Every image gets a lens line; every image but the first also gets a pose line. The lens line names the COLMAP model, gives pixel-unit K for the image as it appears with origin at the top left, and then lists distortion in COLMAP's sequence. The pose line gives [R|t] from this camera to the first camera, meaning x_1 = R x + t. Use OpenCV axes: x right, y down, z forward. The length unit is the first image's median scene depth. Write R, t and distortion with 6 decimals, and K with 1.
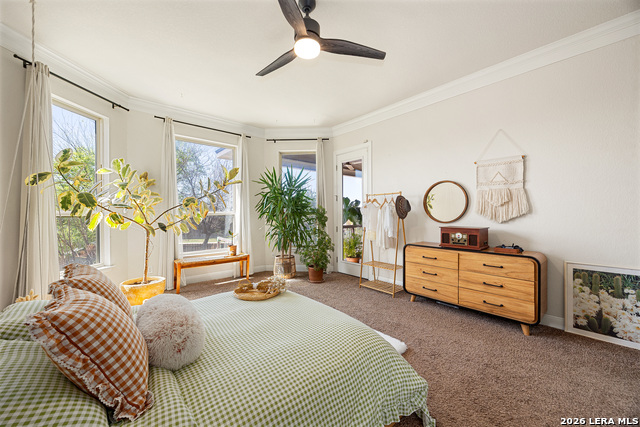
lens RADIAL K [[247.2, 0, 322.4], [0, 247.2, 208.9], [0, 0, 1]] dist [-0.002004, -0.000284]
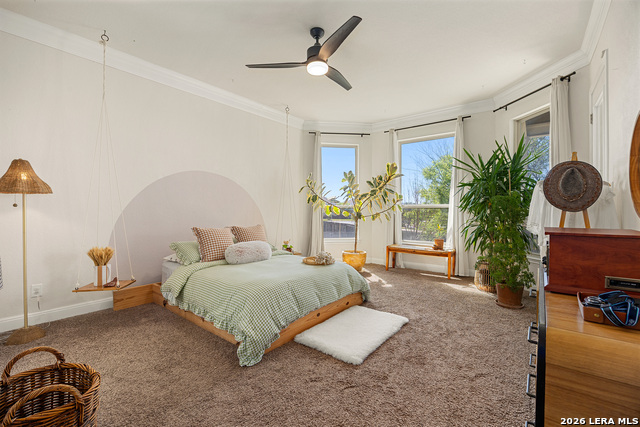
lens RADIAL K [[270.1, 0, 320.0], [0, 270.1, 213.5], [0, 0, 1]] dist [-0.000347, 0.000032]
pose [[0.177026, 0.012806, -0.984123, 0.631527], [0.014210, 0.999778, 0.015566, 0.025529], [0.984104, -0.016740, 0.176805, 0.386149]]
